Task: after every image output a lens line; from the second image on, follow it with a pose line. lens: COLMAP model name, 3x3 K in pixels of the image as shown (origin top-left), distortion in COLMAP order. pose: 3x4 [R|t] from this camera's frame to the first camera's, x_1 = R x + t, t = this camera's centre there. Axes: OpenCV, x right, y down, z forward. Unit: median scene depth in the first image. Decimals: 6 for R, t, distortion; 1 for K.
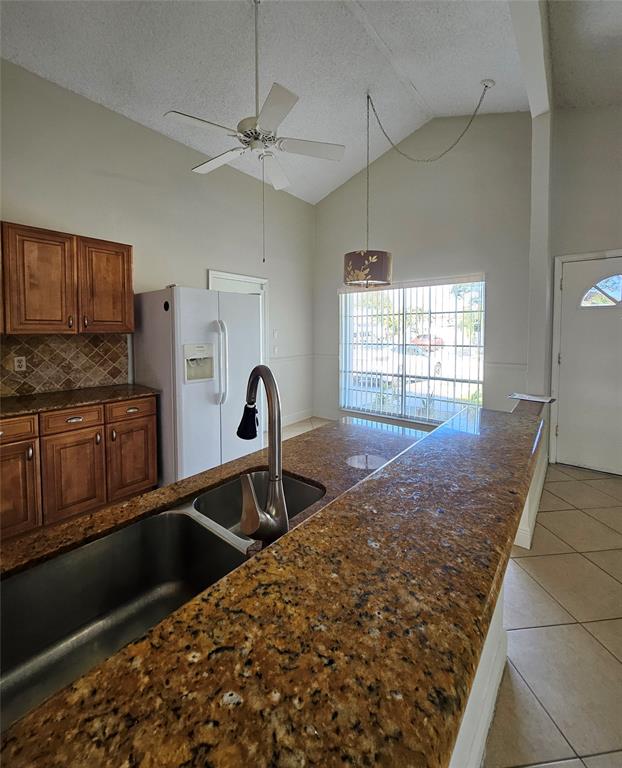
lens RADIAL K [[325.3, 0, 310.4], [0, 325.3, 347.0], [0, 0, 1]] dist [-0.014320, -0.000114]
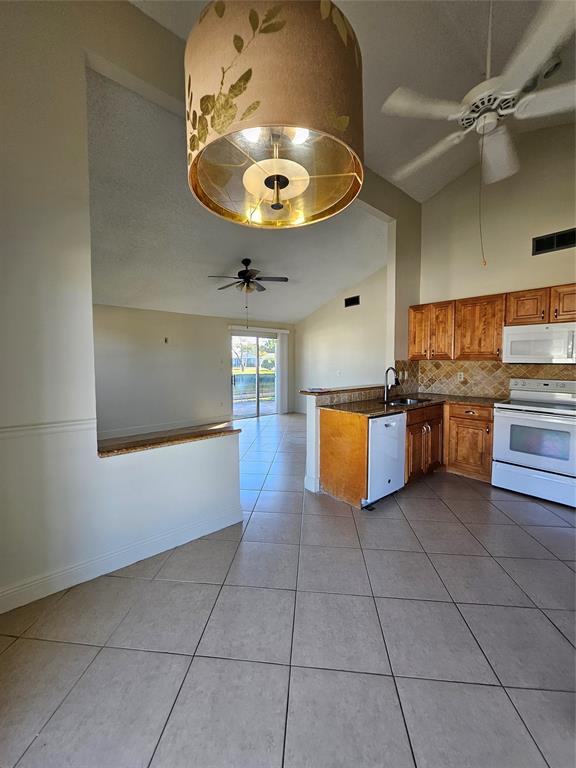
lens RADIAL K [[302.8, 0, 285.6], [0, 302.8, 380.6], [0, 0, 1]] dist [-0.000601, 0.000391]
pose [[-0.982092, -0.013714, 0.187903, 0.123353], [0.007861, 0.993496, 0.113596, -0.060719], [-0.188239, 0.113038, -0.975596, 1.369617]]
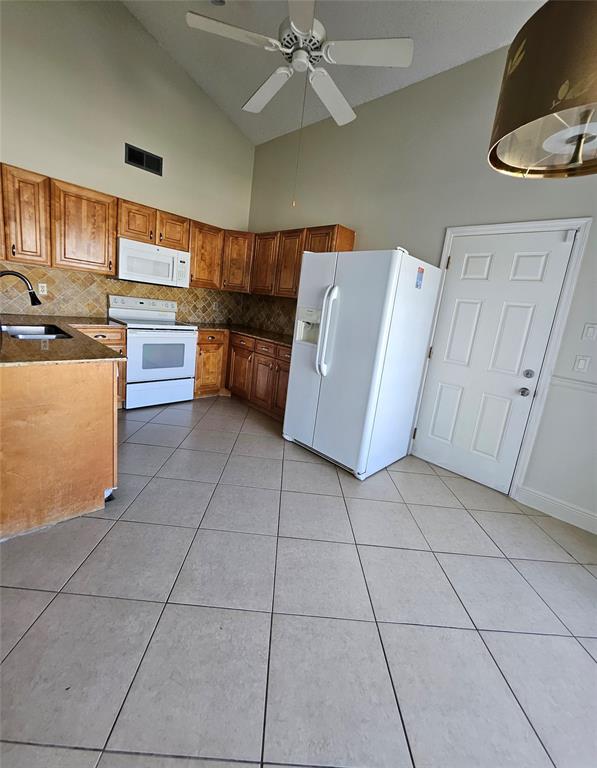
lens RADIAL K [[314.1, 0, 295.8], [0, 314.1, 363.8], [0, 0, 1]] dist [-0.003437, -0.000489]
pose [[-0.086032, 0.174318, -0.980924, 0.550087], [-0.163763, 0.968708, 0.186510, -0.013208], [0.982741, 0.176685, -0.054793, 0.859258]]
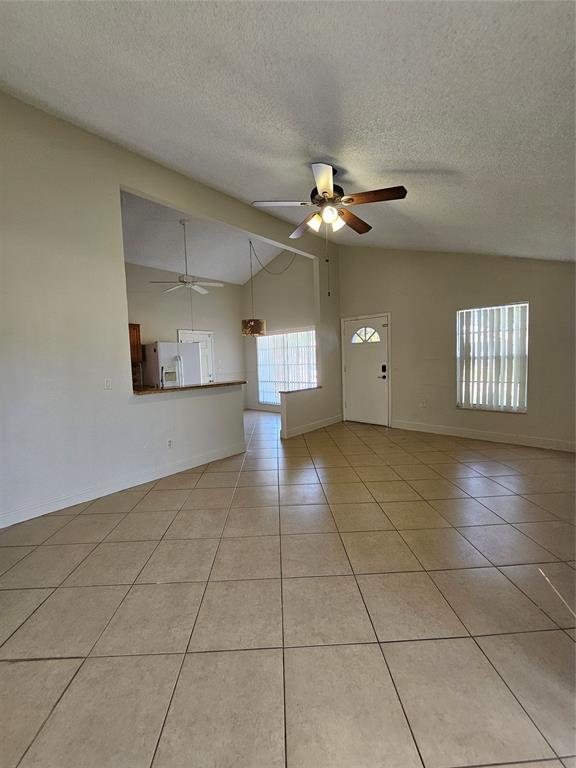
lens RADIAL K [[302.8, 0, 285.6], [0, 302.8, 380.6], [0, 0, 1]] dist [-0.000601, 0.000391]
pose [[0.996917, -0.024460, -0.074558, 0.544825], [0.026071, 0.999446, 0.020713, 0.060991], [0.074011, -0.022593, 0.997002, -0.928516]]
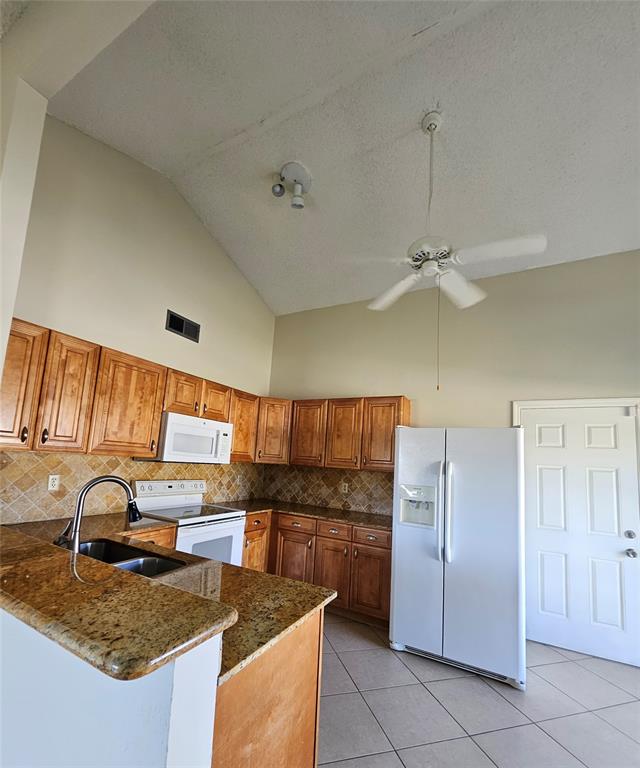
lens RADIAL K [[335.9, 0, 316.6], [0, 335.9, 423.8], [0, 0, 1]] dist [-0.009162, -0.000153]
pose [[0.186145, -0.098608, -0.977562, 0.473187], [-0.107874, 0.986885, -0.120089, -0.030109], [0.976582, 0.127808, 0.173066, 0.431075]]
